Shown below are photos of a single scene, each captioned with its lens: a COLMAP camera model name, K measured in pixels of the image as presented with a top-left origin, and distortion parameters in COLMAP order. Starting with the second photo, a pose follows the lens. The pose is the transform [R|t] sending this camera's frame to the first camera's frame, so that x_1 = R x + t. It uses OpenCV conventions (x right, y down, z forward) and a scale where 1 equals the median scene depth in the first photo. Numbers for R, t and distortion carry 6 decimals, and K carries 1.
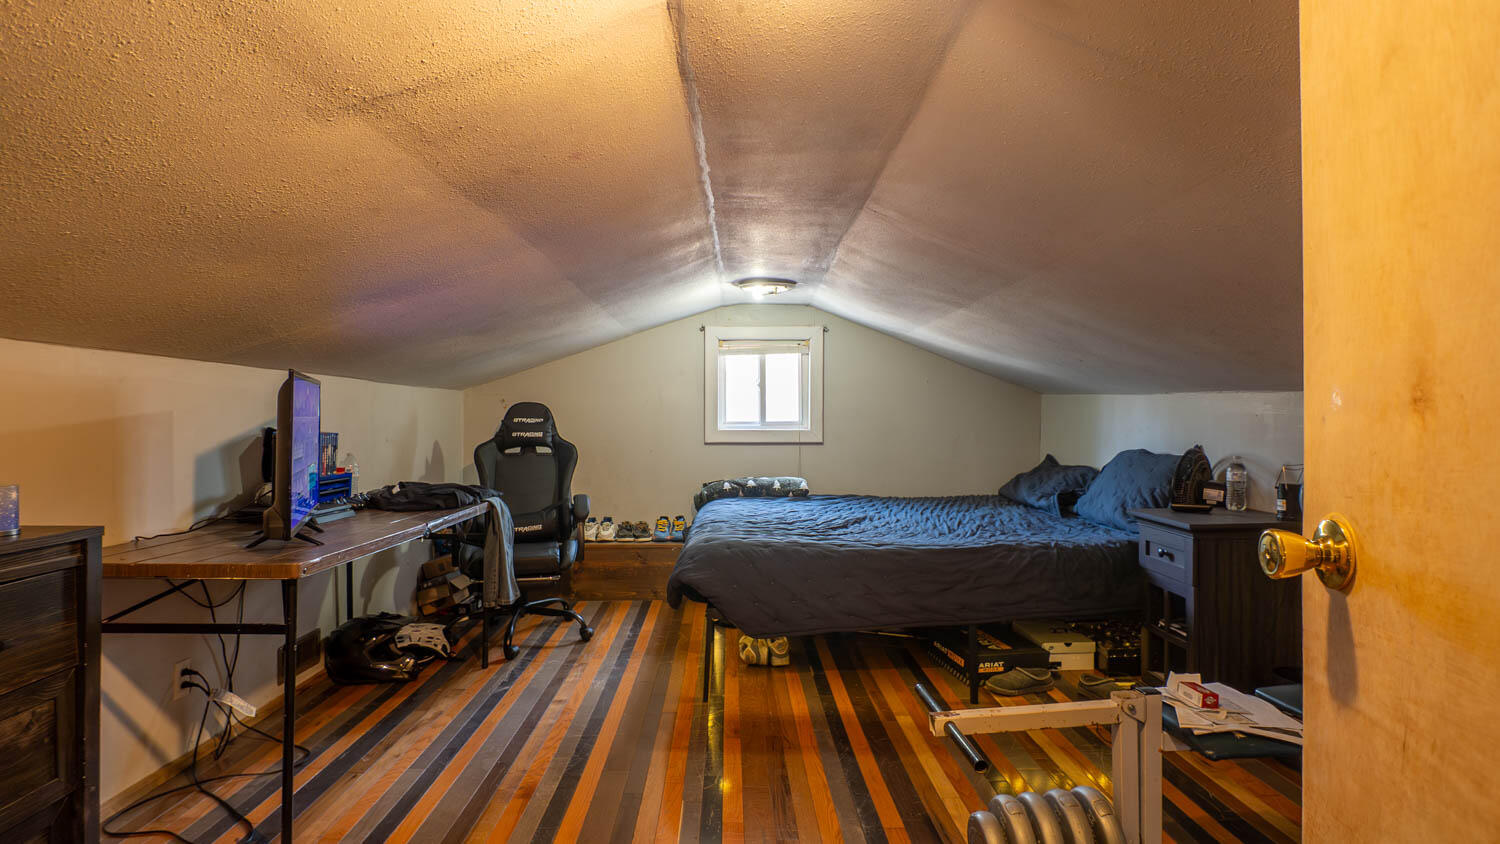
lens RADIAL K [[773.1, 0, 755.5], [0, 773.1, 421.2], [0, 0, 1]] dist [0.046805, -0.055982]
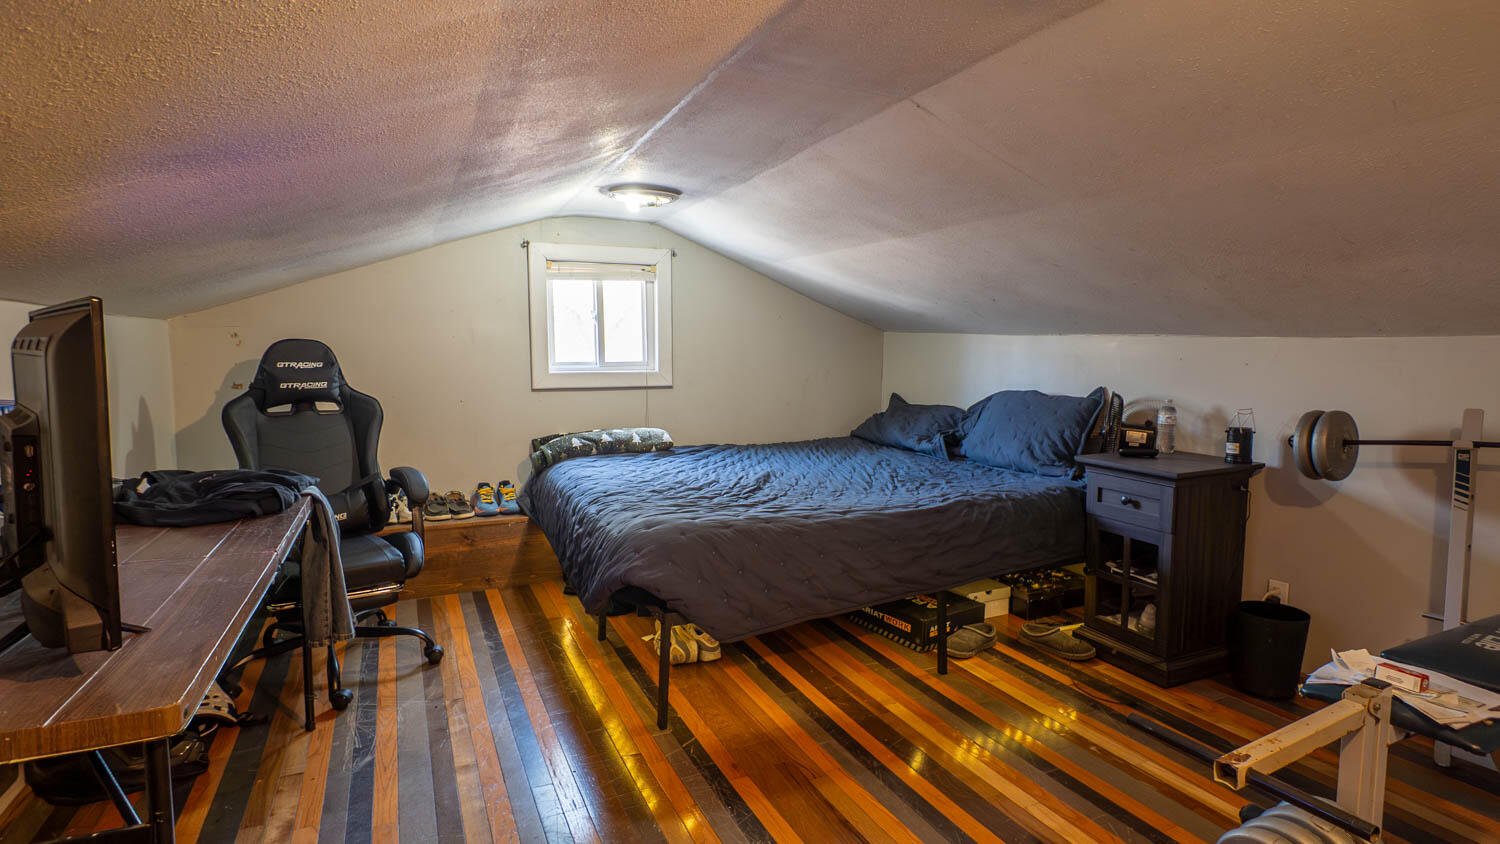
lens RADIAL K [[780.1, 0, 766.8], [0, 780.1, 422.0], [0, 0, 1]] dist [0.021141, -0.031102]
pose [[0.920056, -0.037900, 0.389949, -0.184146], [0.001351, 0.995611, 0.093578, -0.015834], [-0.391784, -0.085570, 0.916069, 0.179505]]
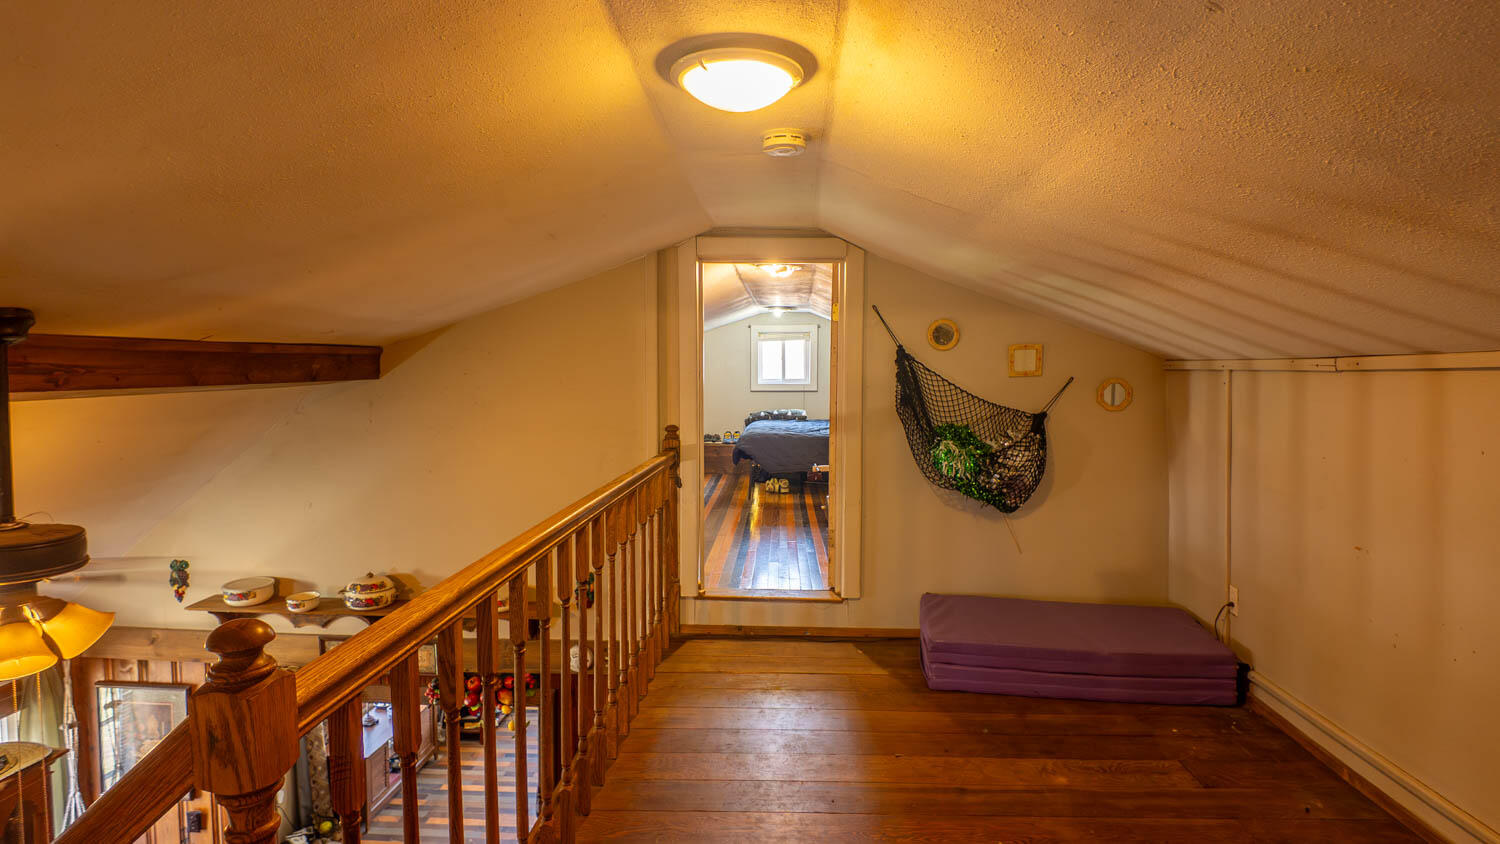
lens RADIAL K [[773.1, 0, 755.5], [0, 773.1, 421.2], [0, 0, 1]] dist [0.046805, -0.055982]
pose [[0.997678, 0.003759, -0.068005, 0.077369], [0.000371, 0.998161, 0.060612, -0.011827], [0.068107, -0.060496, 0.995842, -0.908577]]
